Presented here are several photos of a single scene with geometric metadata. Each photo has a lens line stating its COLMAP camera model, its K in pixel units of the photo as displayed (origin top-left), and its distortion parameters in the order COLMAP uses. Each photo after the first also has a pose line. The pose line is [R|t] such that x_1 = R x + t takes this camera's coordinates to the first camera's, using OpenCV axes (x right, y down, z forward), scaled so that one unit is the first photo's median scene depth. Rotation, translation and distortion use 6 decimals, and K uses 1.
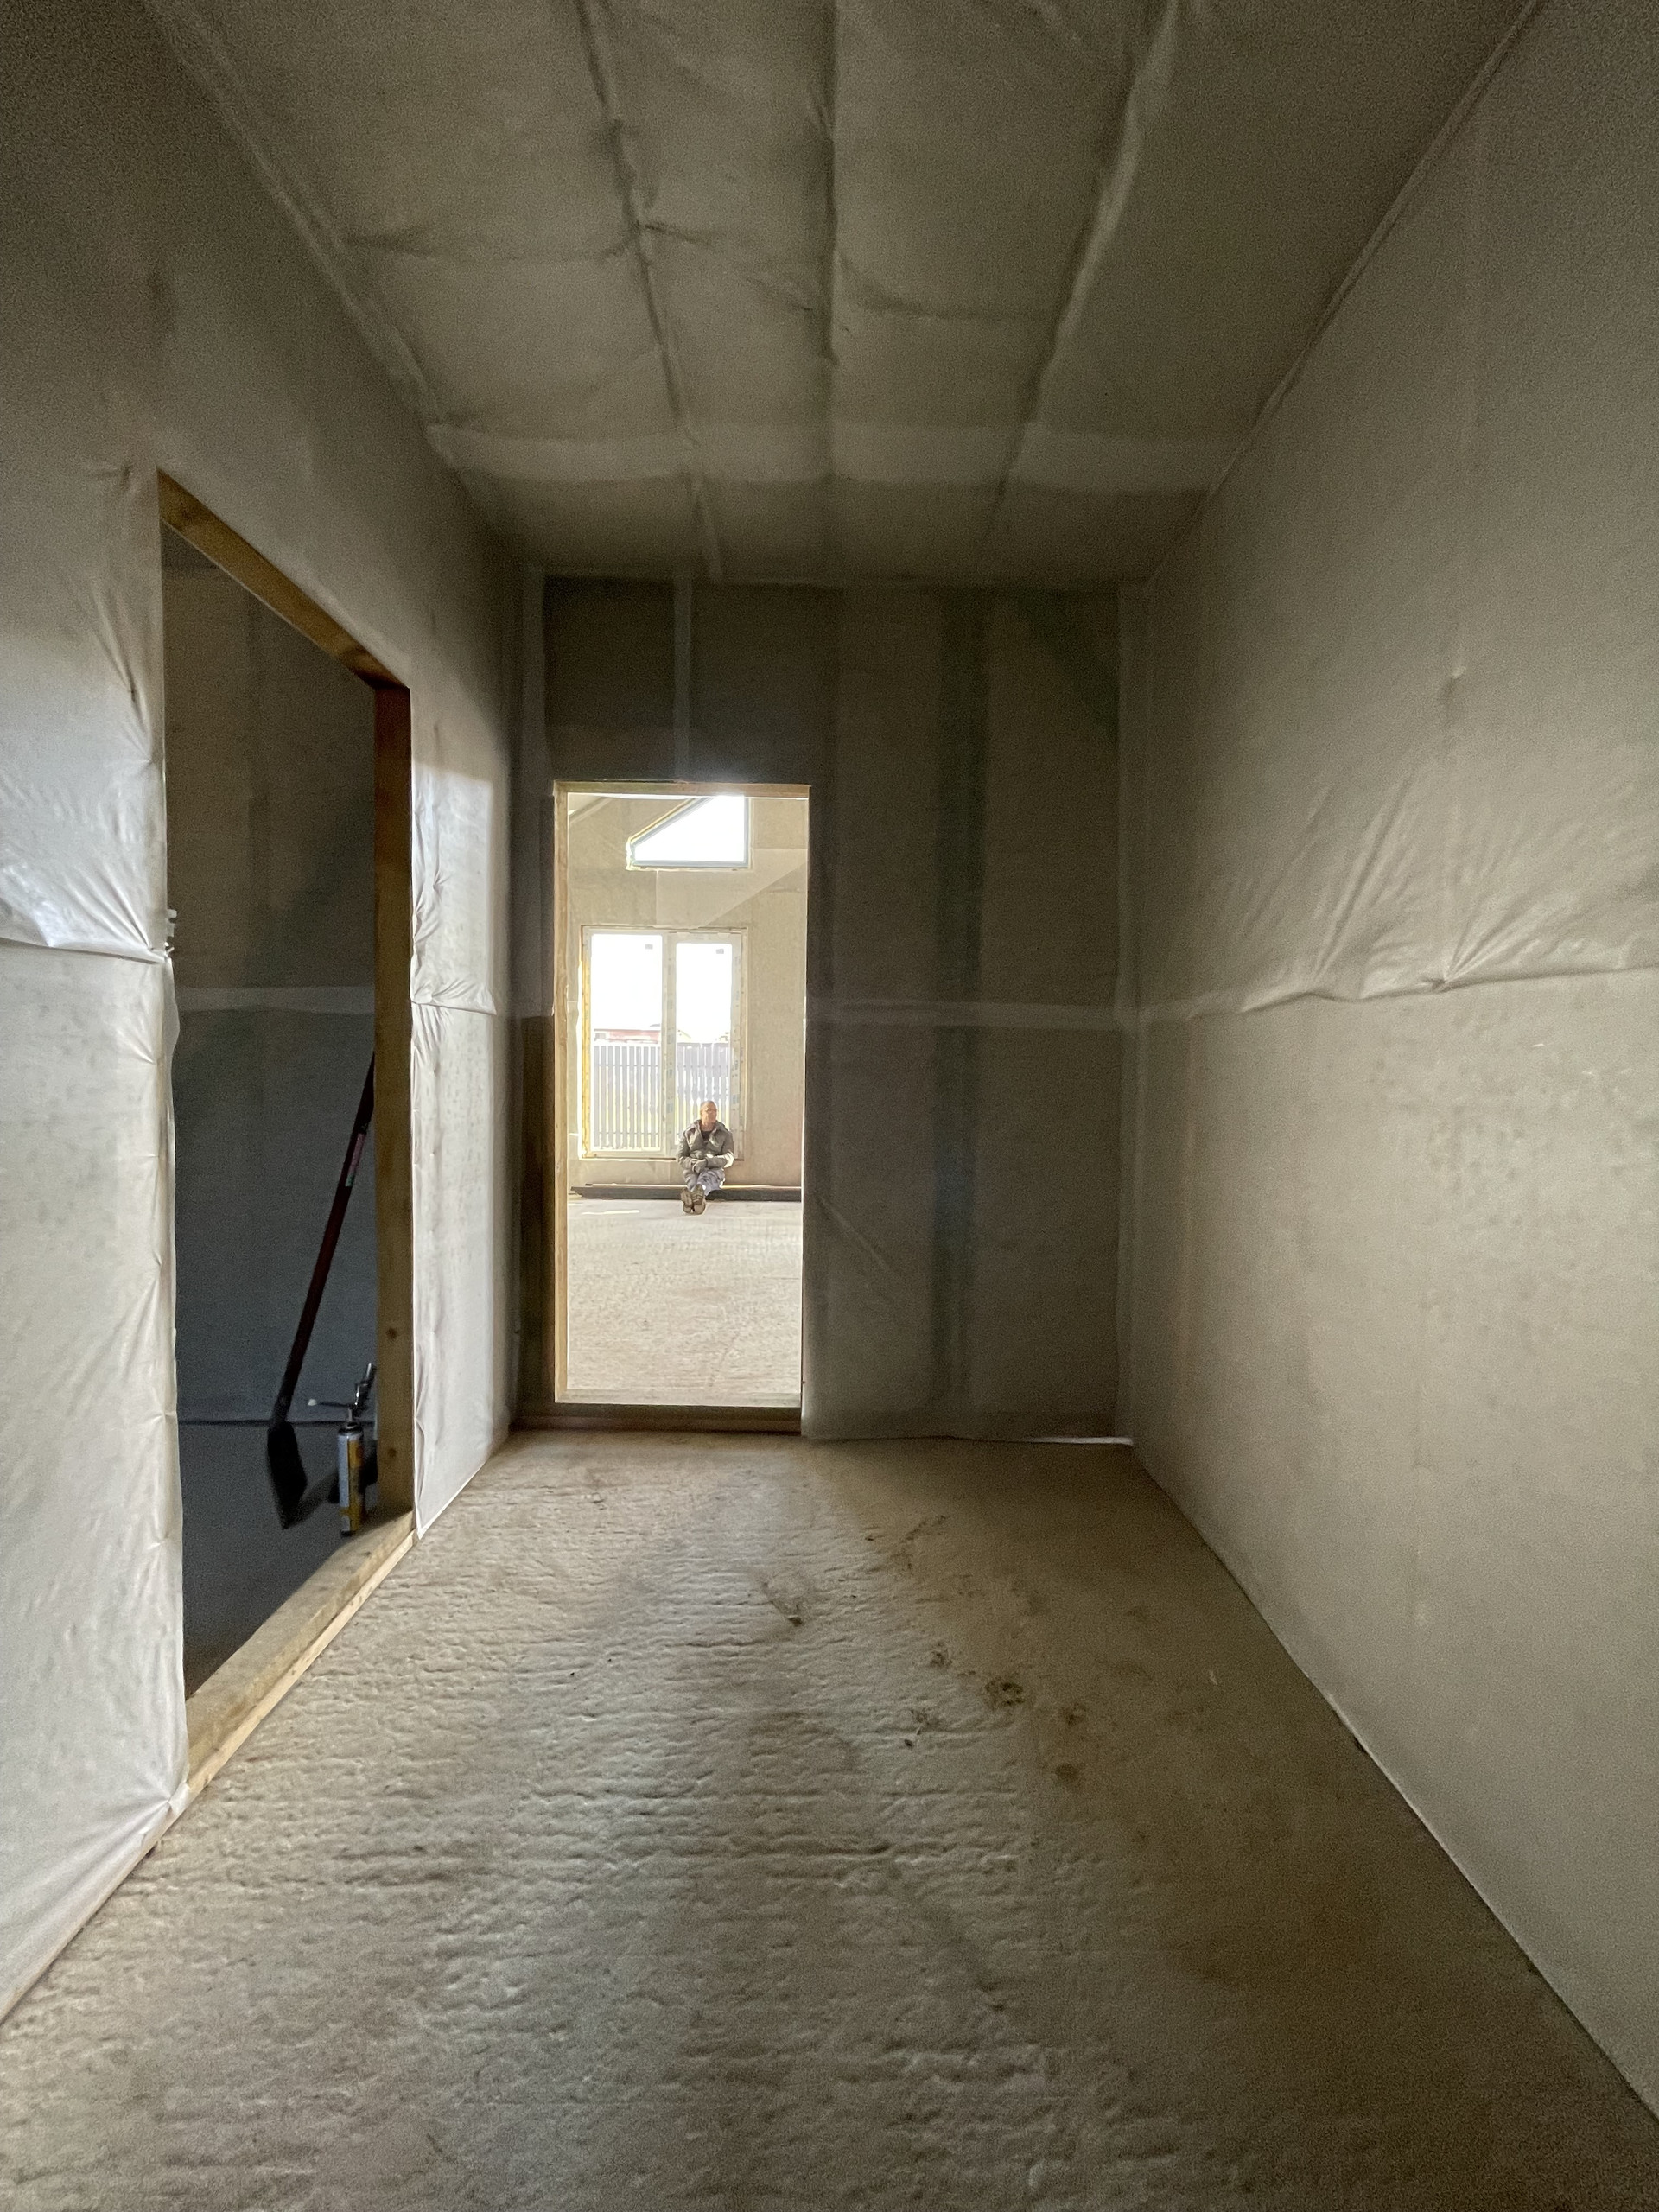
lens RADIAL K [[889.3, 0, 830.8], [0, 889.3, 1103.7], [0, 0, 1]] dist [-0.005573, 0.000892]
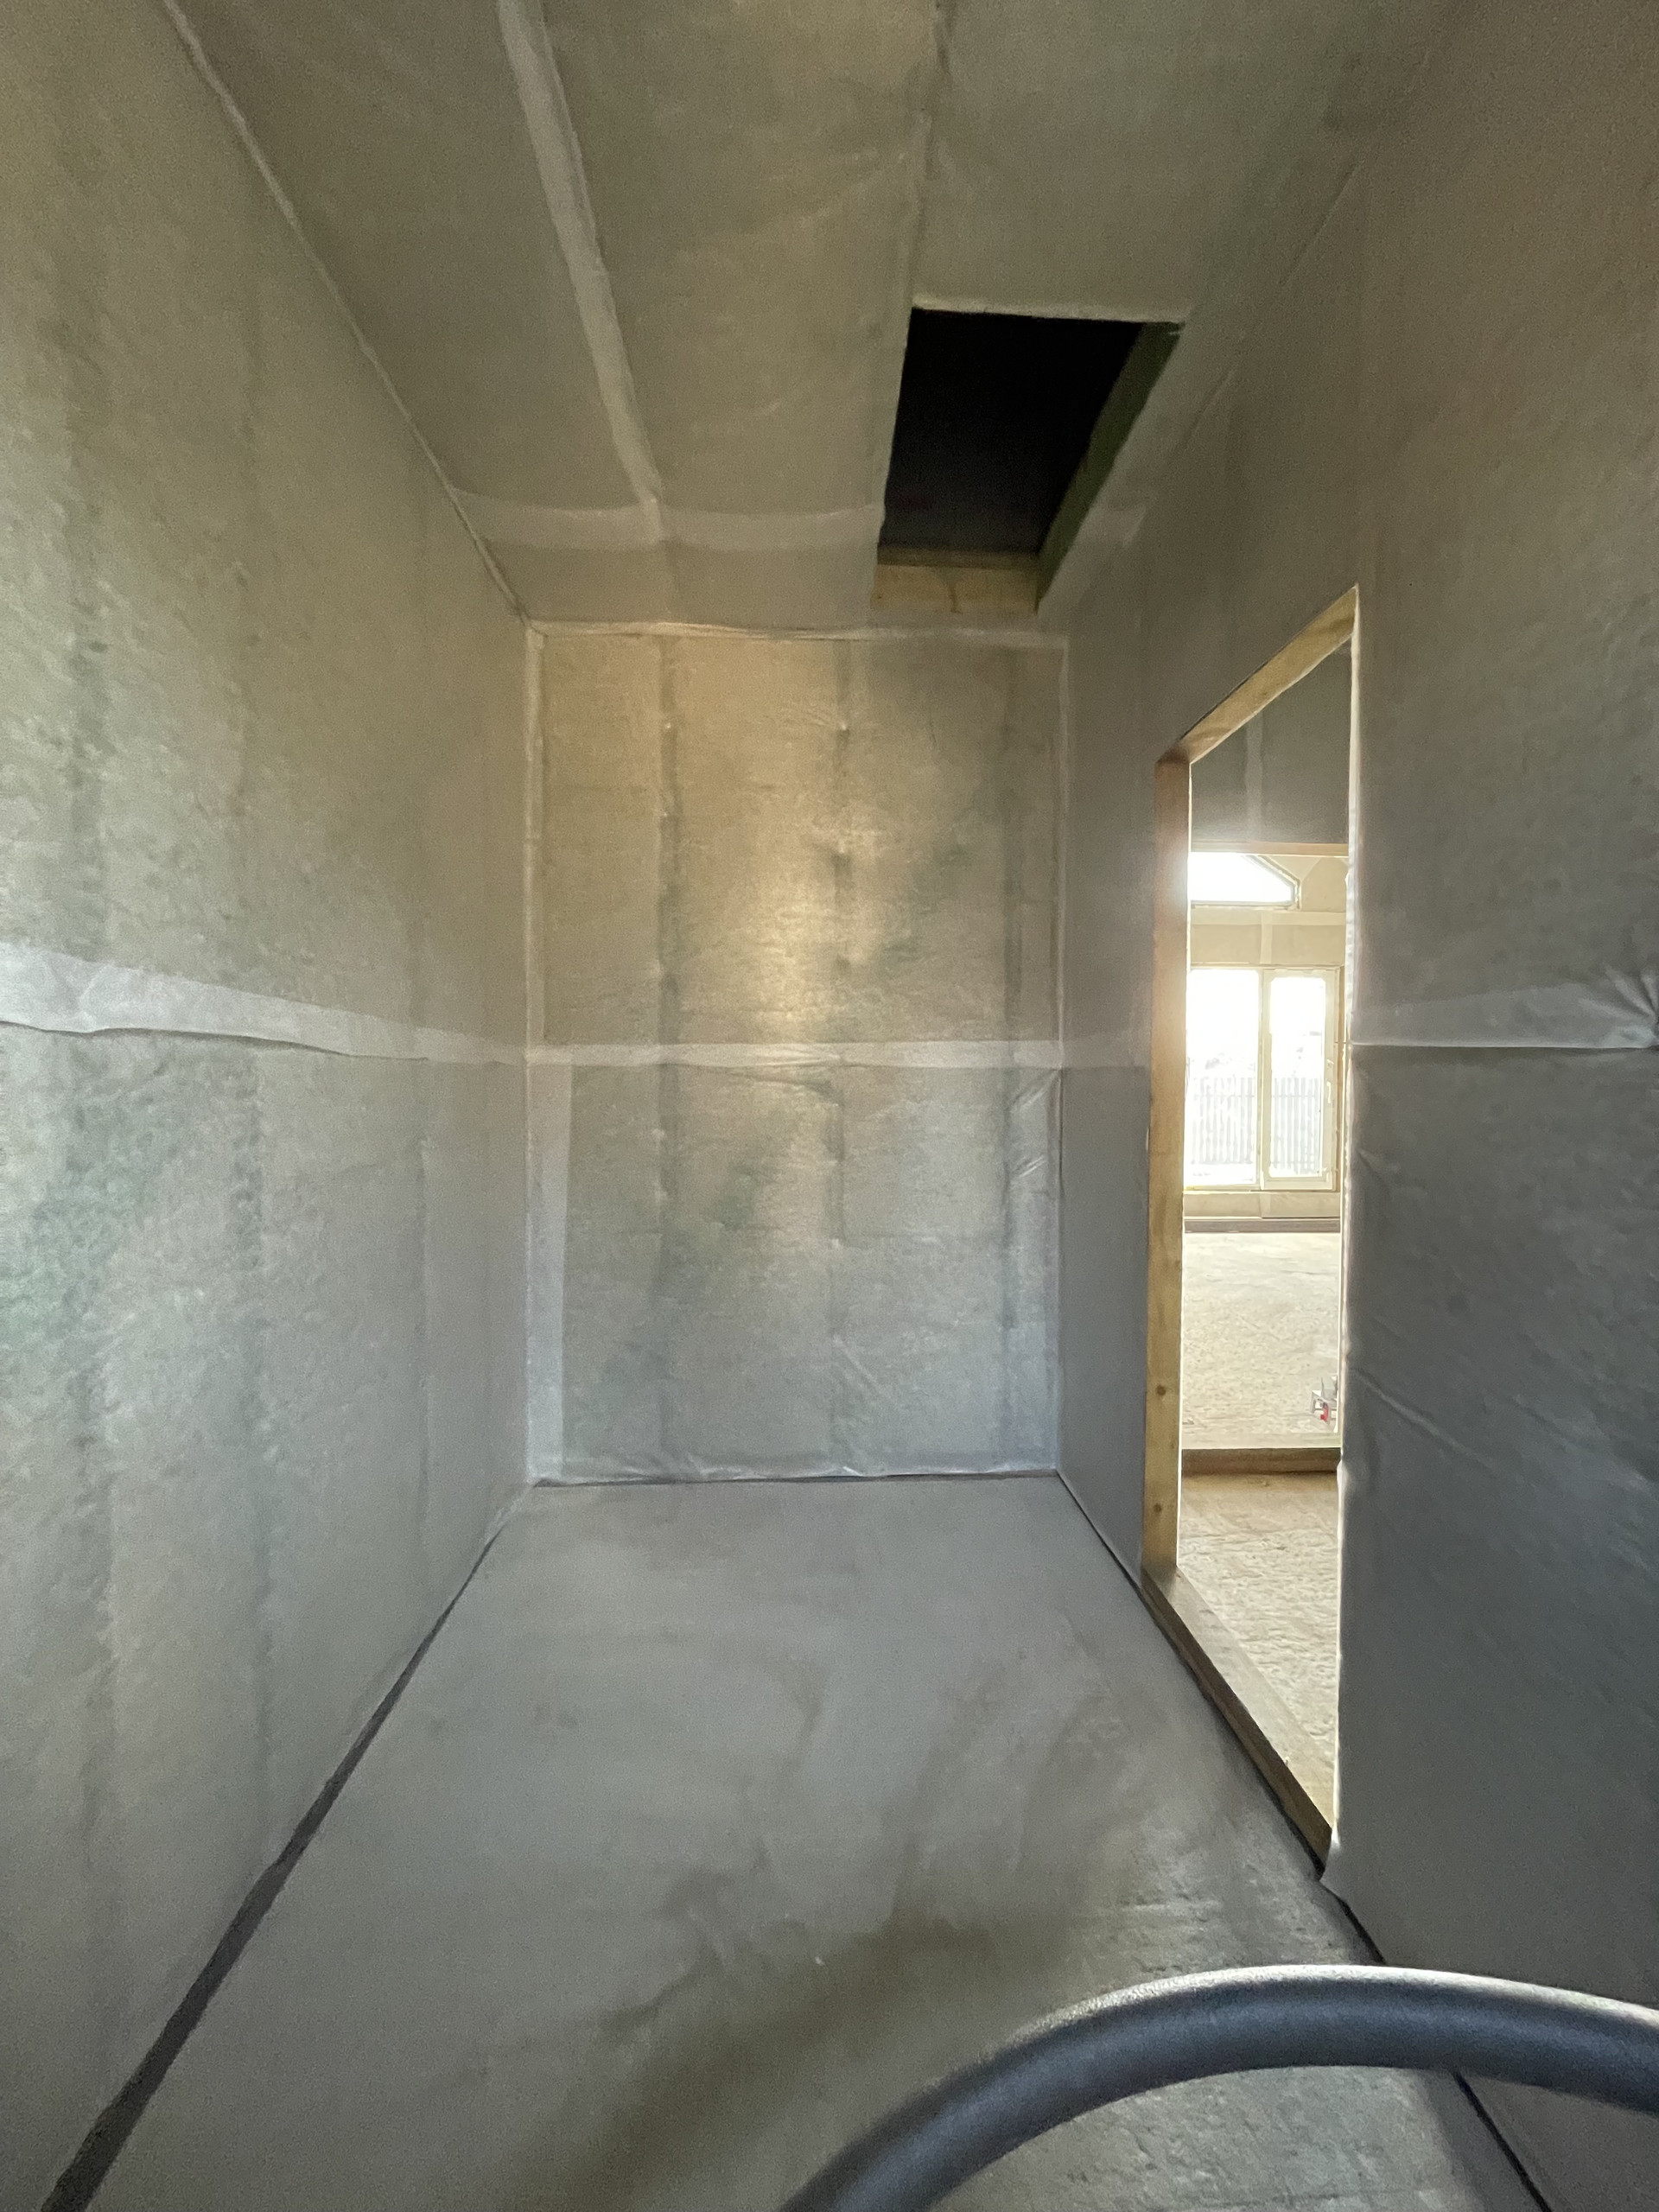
lens RADIAL K [[889.3, 0, 833.2], [0, 889.3, 1104.3], [0, 0, 1]] dist [-0.005573, 0.000892]
pose [[0.998945, -0.010590, 0.044679, -0.703935], [0.011585, 0.999689, -0.022073, -0.039668], [-0.044431, 0.022567, 0.998758, -0.006633]]
